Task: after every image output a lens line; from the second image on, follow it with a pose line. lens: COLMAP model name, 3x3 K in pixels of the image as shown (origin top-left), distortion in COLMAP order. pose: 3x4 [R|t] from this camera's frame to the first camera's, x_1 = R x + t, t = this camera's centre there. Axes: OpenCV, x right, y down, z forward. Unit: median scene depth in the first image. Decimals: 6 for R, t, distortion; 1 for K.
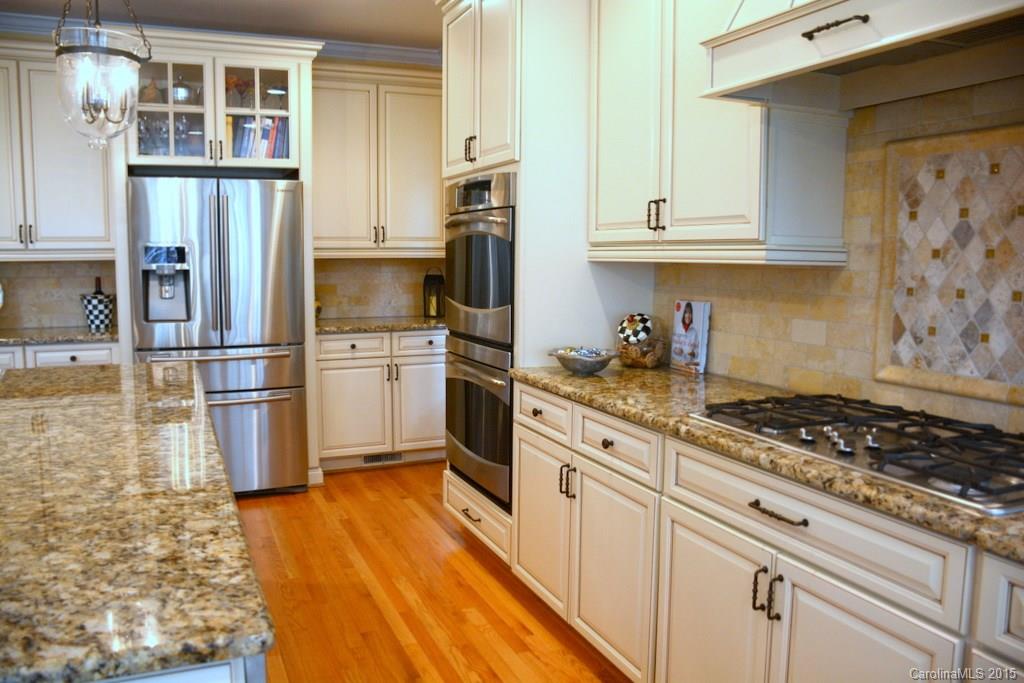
lens RADIAL K [[801.2, 0, 513.1], [0, 801.2, 341.5], [0, 0, 1]] dist [-0.110686, 0.049500]
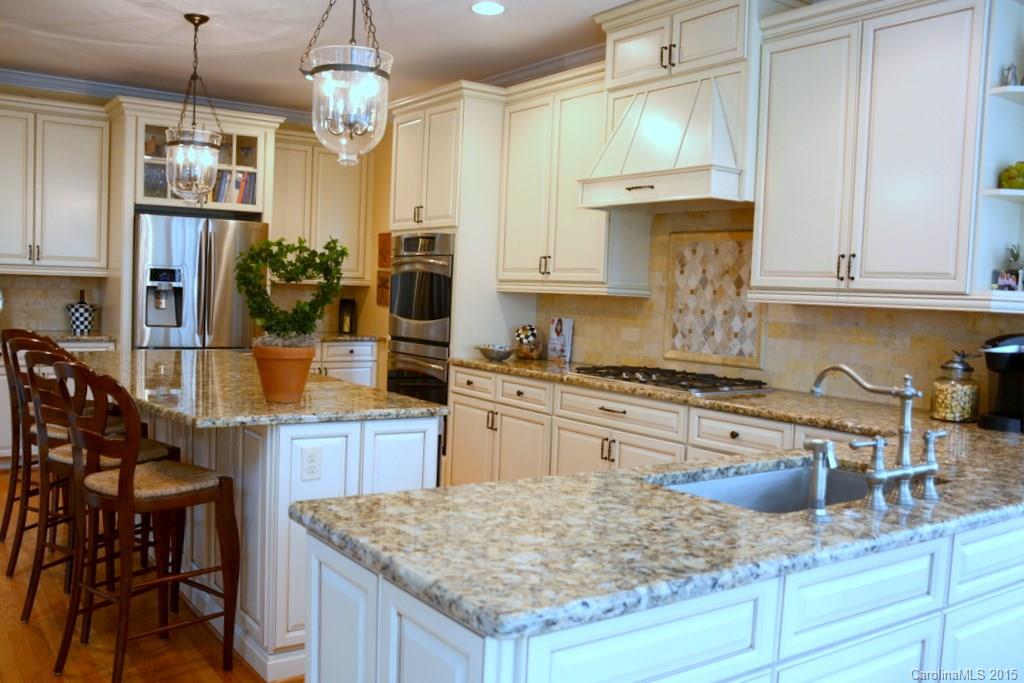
lens RADIAL K [[886.3, 0, 520.0], [0, 886.3, 341.0], [0, 0, 1]] dist [-0.052199, 0.031830]
pose [[0.976969, 0.021606, 0.212286, -0.249151], [-0.011609, 0.998769, -0.048222, 0.087839], [-0.213067, 0.044647, 0.976017, -0.765267]]
